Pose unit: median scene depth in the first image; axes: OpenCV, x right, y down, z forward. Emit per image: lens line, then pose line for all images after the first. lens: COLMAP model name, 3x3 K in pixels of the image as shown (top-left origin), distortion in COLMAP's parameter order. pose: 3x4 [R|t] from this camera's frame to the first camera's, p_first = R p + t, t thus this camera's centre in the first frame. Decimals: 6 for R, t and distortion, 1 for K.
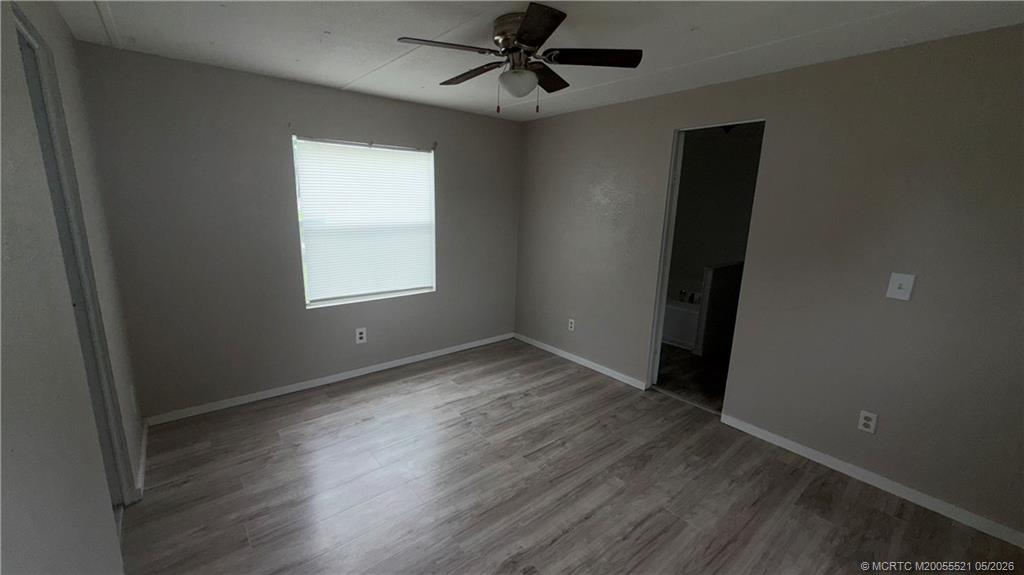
lens RADIAL K [[408.5, 0, 508.1], [0, 408.5, 288.5], [0, 0, 1]] dist [0.000970, 0.000128]
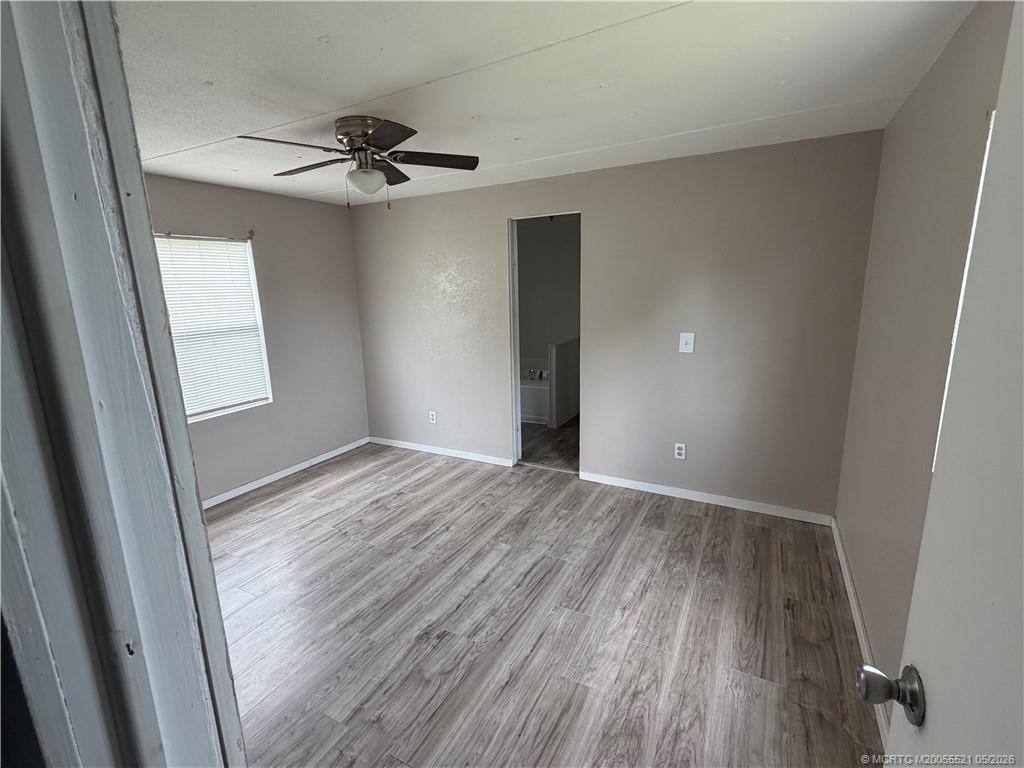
lens RADIAL K [[464.4, 0, 512.0], [0, 464.4, 384.0], [0, 0, 1]] dist [-0.000075, -0.000026]
pose [[0.925093, -0.126660, 0.357995, -0.085966], [0.127441, 0.991613, 0.021516, 0.018167], [-0.357718, 0.025719, 0.933476, -0.149405]]
